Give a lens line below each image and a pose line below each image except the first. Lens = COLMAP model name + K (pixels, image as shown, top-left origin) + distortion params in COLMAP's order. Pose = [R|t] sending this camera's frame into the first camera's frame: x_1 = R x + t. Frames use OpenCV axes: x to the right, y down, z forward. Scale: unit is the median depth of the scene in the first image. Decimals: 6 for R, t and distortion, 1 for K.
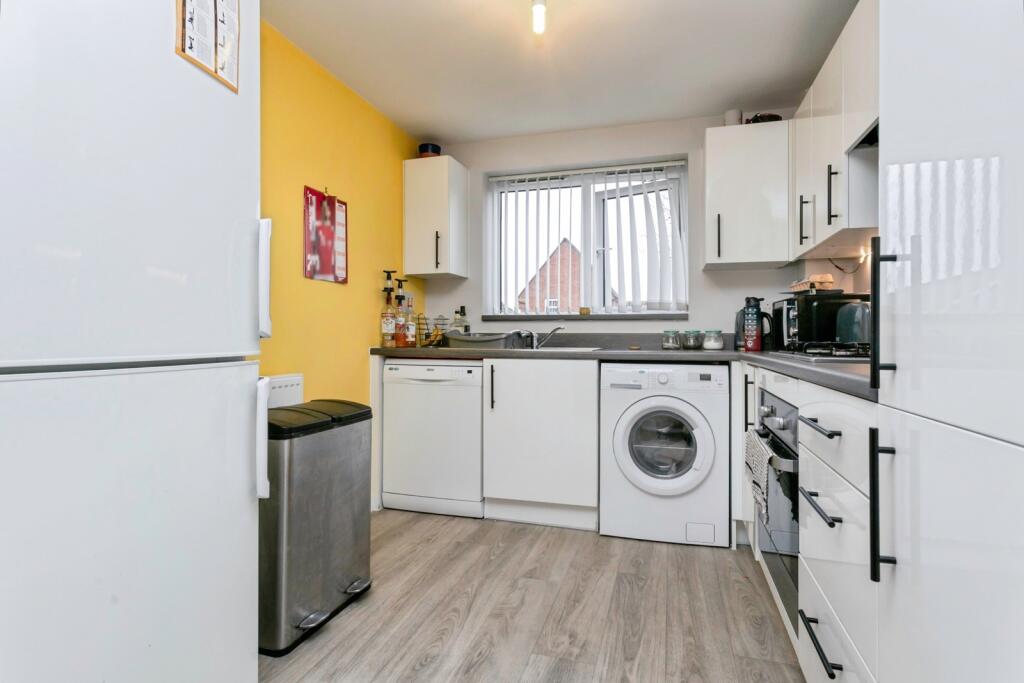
lens RADIAL K [[535.7, 0, 514.0], [0, 535.7, 328.5], [0, 0, 1]] dist [0.001149, 0.000510]
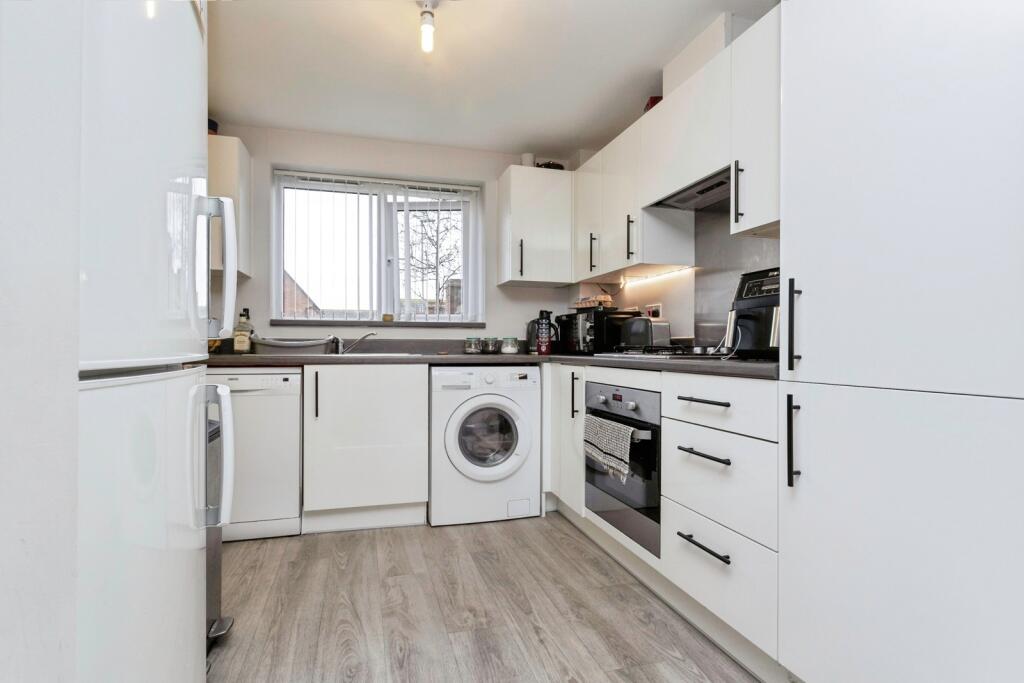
lens RADIAL K [[524.6, 0, 512.0], [0, 524.6, 341.5], [0, 0, 1]] dist [-0.001677, 0.000181]
pose [[0.845840, 0.005493, 0.533408, -0.267797], [-0.009868, 0.999937, 0.005350, 0.006809], [-0.533345, -0.009789, 0.845841, 0.027516]]
